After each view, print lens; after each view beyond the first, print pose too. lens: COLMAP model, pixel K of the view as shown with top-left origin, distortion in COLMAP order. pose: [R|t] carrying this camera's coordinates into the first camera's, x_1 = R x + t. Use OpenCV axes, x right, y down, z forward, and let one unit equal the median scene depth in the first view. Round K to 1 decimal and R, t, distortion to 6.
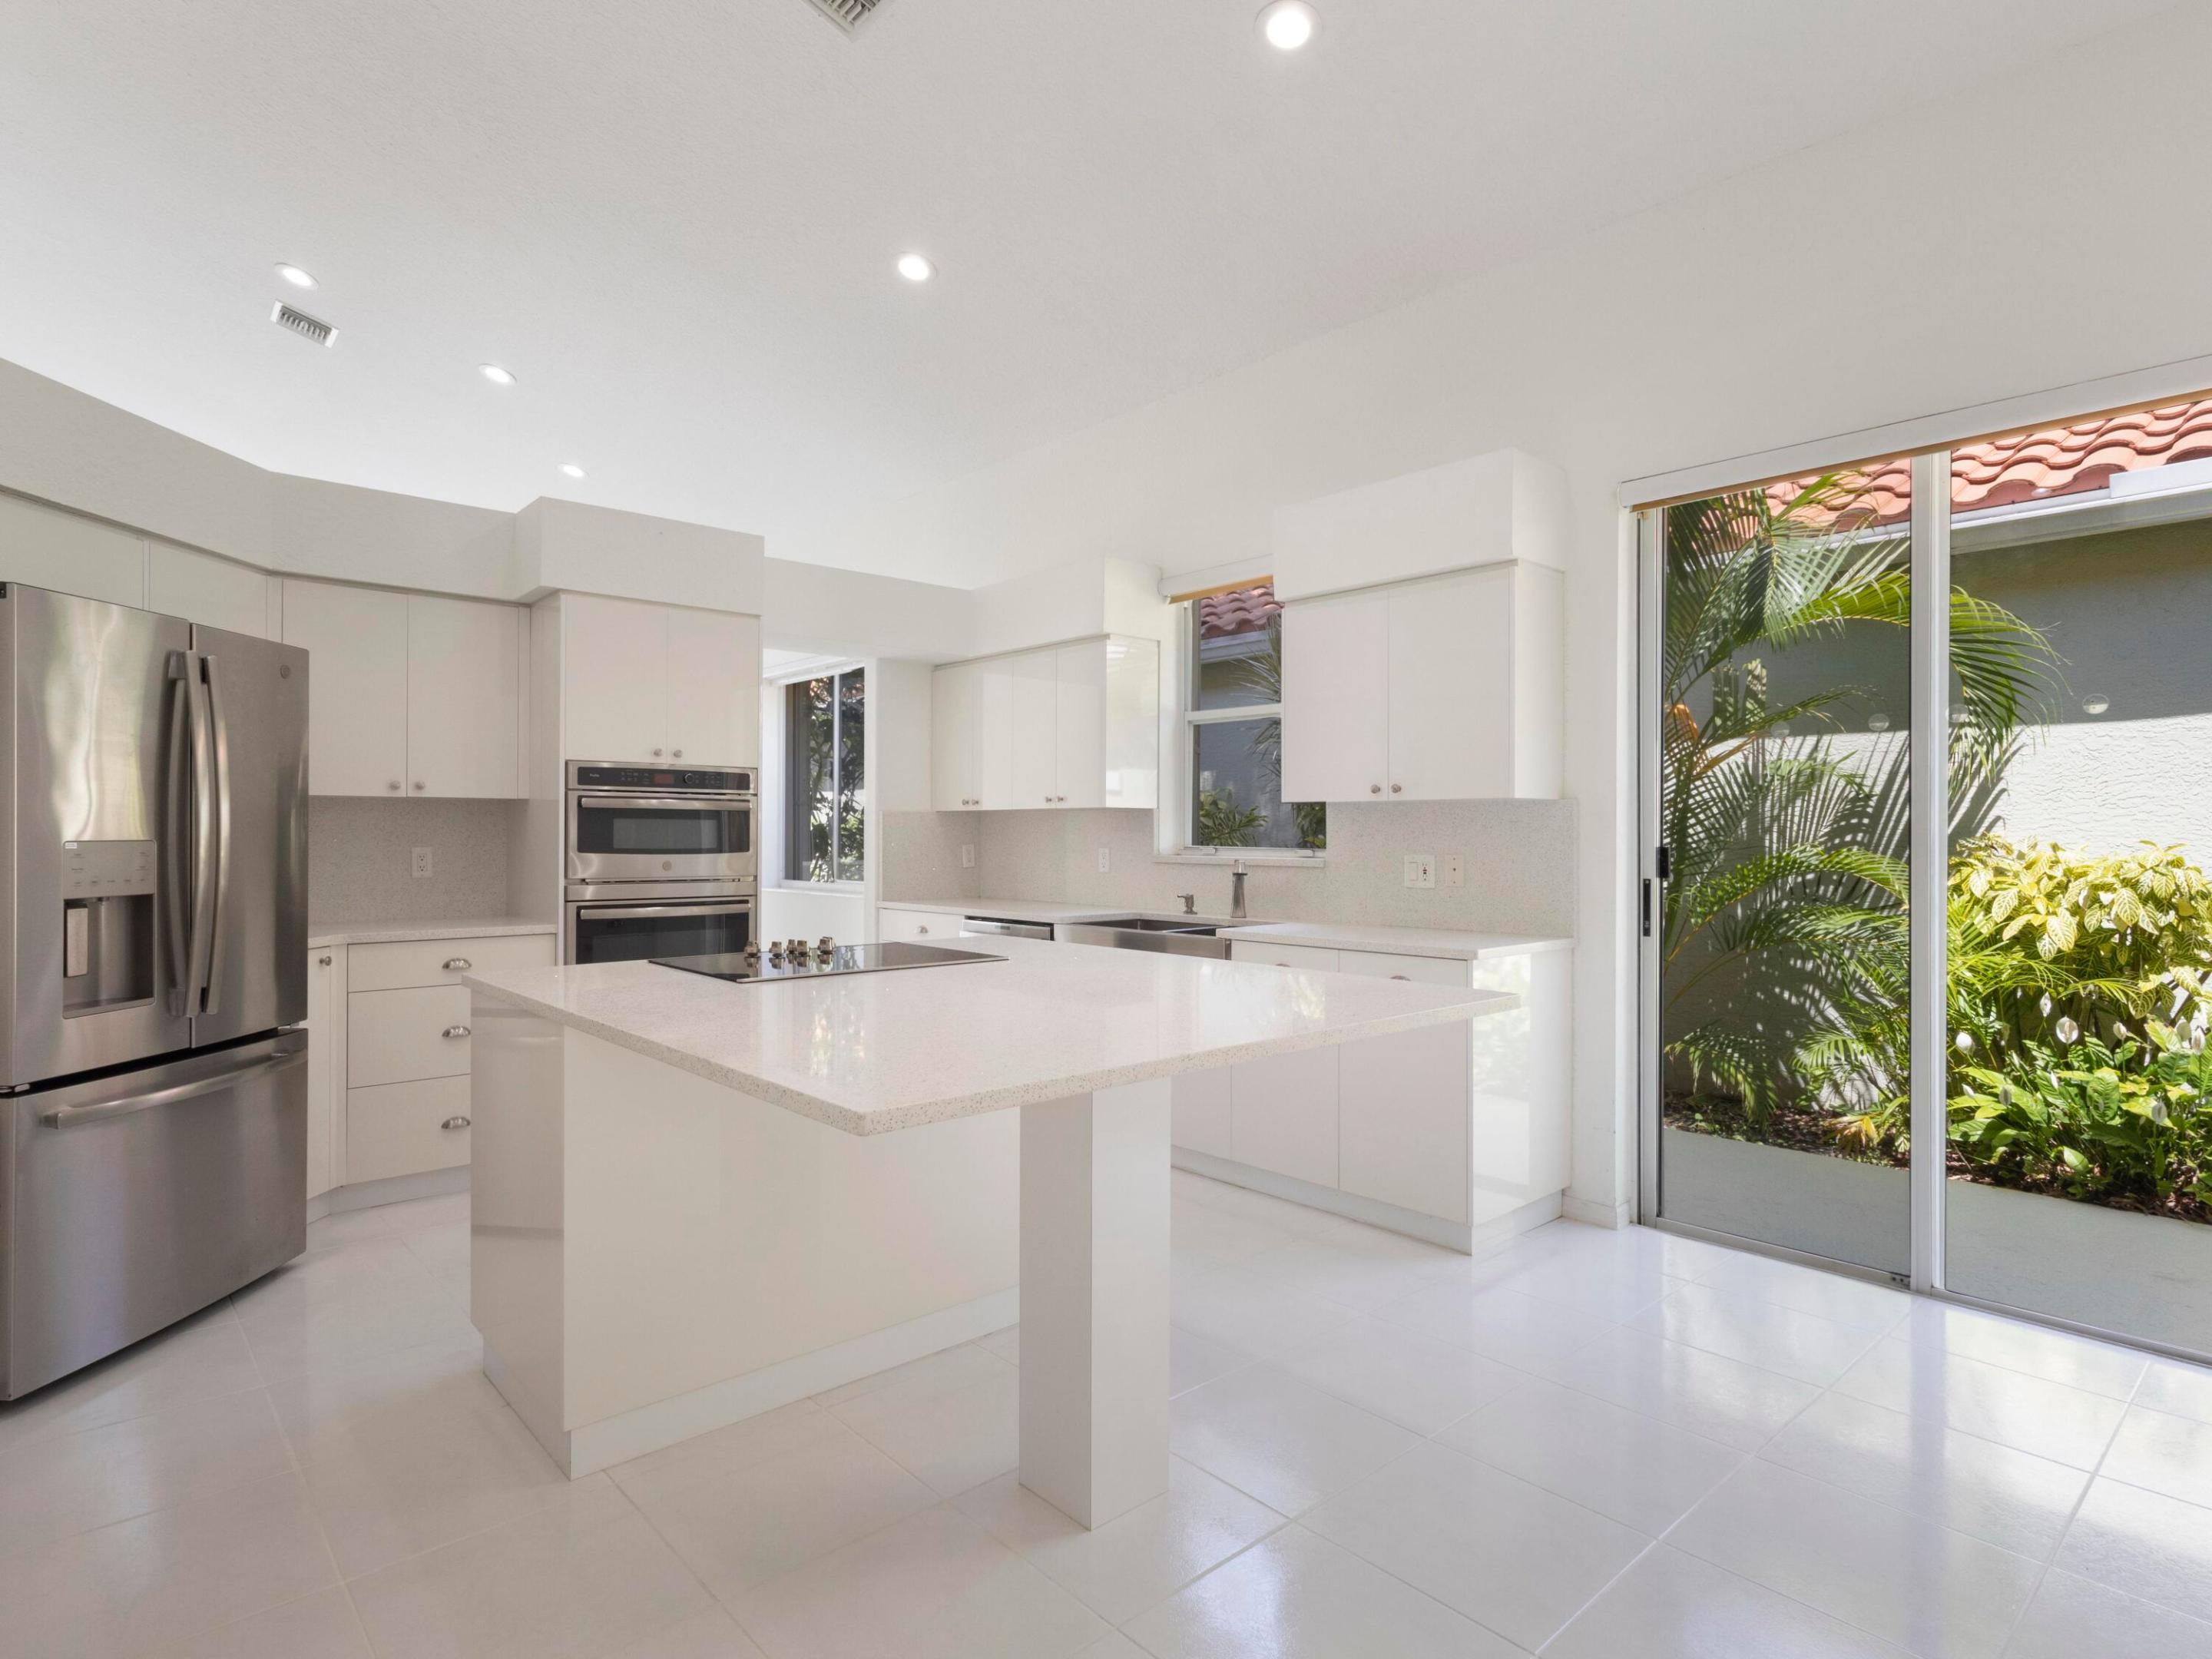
lens RADIAL K [[1263.3, 0, 1114.2], [0, 1263.3, 825.4], [0, 0, 1]] dist [-0.001587, 0.001775]
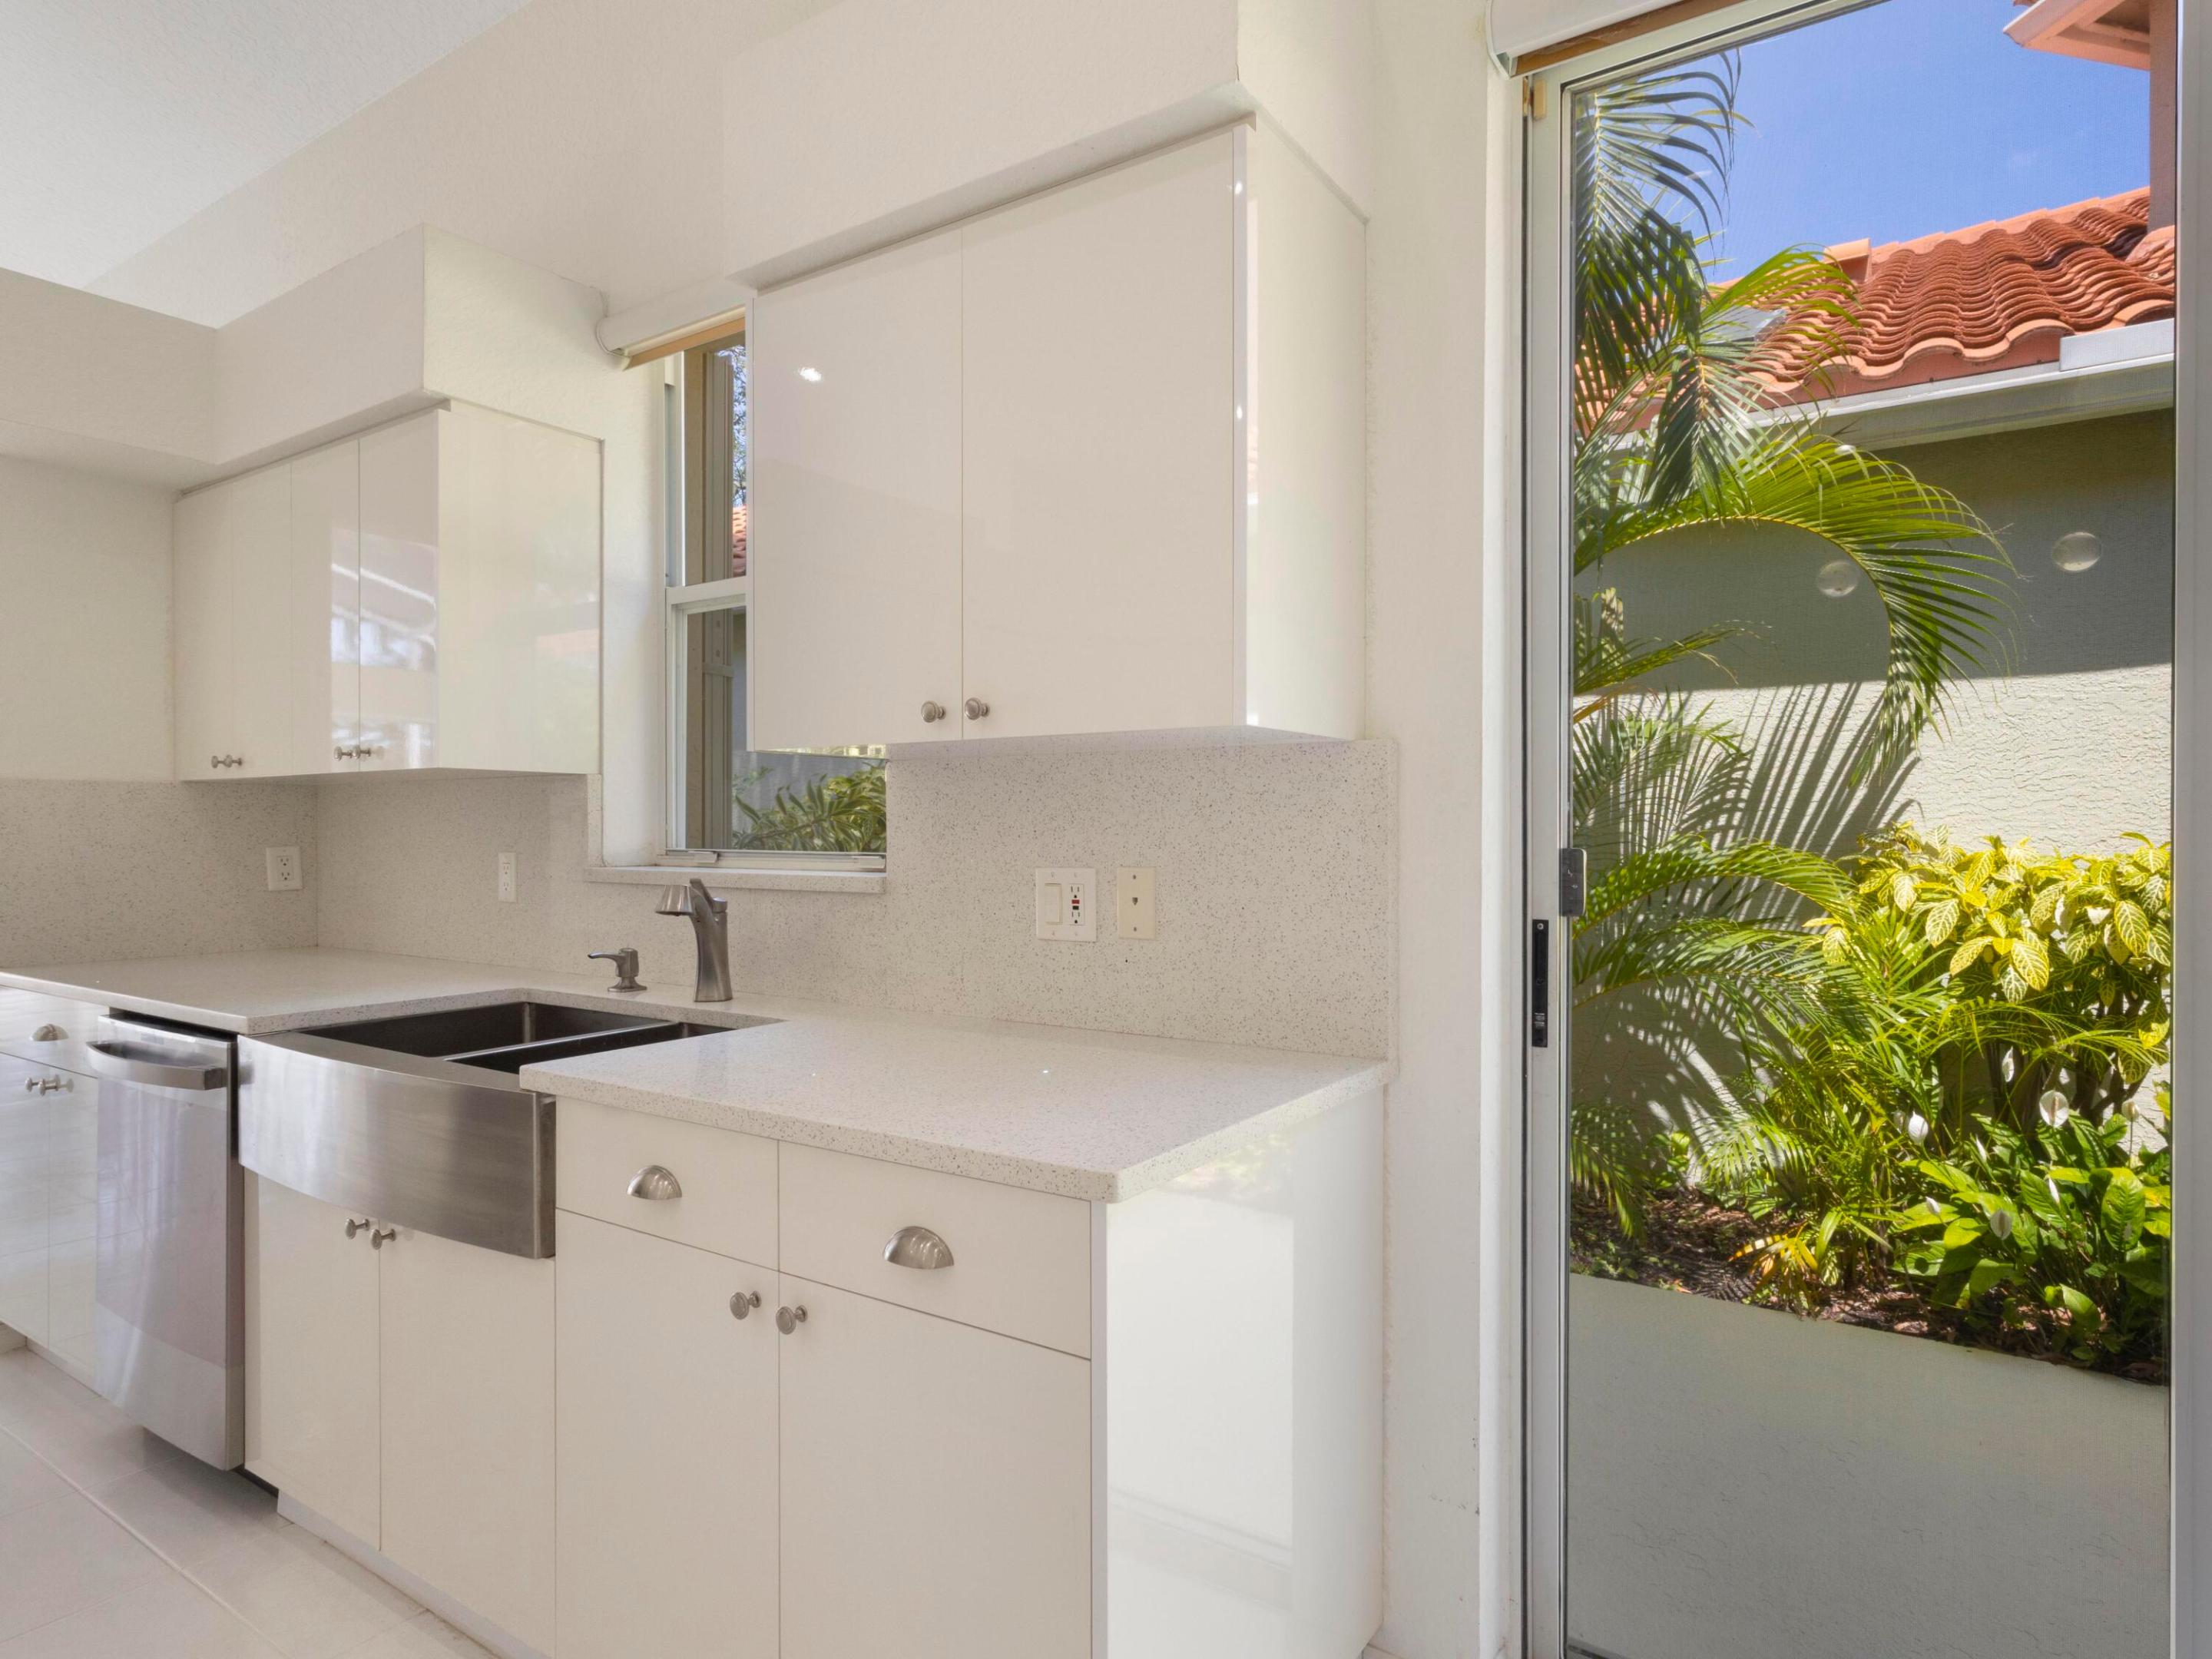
lens RADIAL K [[1289.1, 0, 1381.9], [0, 1289.1, 840.3], [0, 0, 1]] dist [0.004600, 0.000986]
pose [[0.937729, -0.004588, 0.347337, 0.182439], [-0.000840, 0.999880, 0.015477, 0.006123], [-0.347367, -0.014806, 0.937612, 0.513035]]
